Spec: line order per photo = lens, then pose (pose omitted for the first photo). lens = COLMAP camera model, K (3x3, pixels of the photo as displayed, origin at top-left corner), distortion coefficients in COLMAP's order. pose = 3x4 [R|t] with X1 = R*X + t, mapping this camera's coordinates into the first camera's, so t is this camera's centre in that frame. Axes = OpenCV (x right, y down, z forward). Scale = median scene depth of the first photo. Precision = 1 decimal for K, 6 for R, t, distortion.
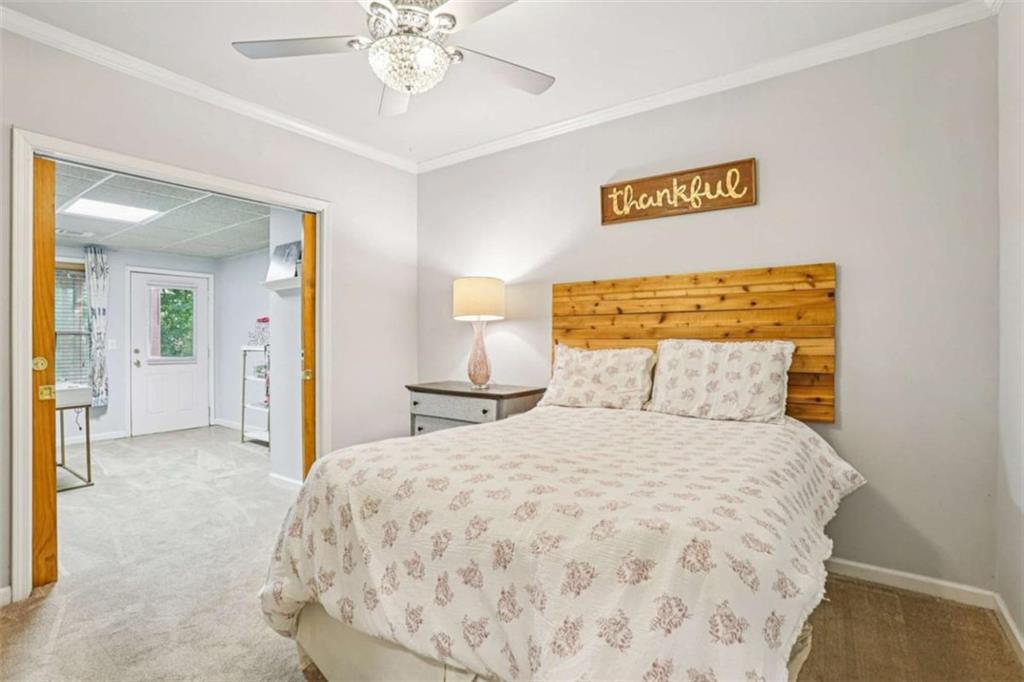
lens RADIAL K [[506.4, 0, 512.0], [0, 506.4, 341.0], [0, 0, 1]] dist [-0.038022, 0.000811]
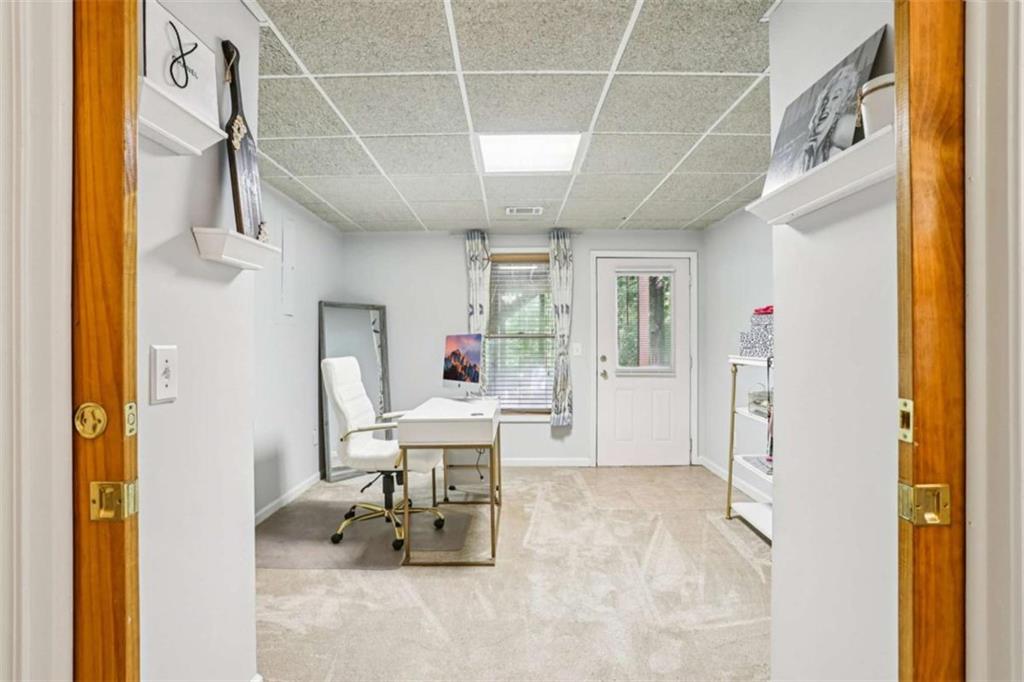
lens RADIAL K [[506.4, 0, 512.0], [0, 506.4, 341.0], [0, 0, 1]] dist [-0.038022, 0.000811]
pose [[0.588489, 0.001687, -0.808504, -0.209376], [-0.005206, 0.999985, -0.001703, -0.005561], [0.808489, 0.005211, 0.588489, 0.440504]]
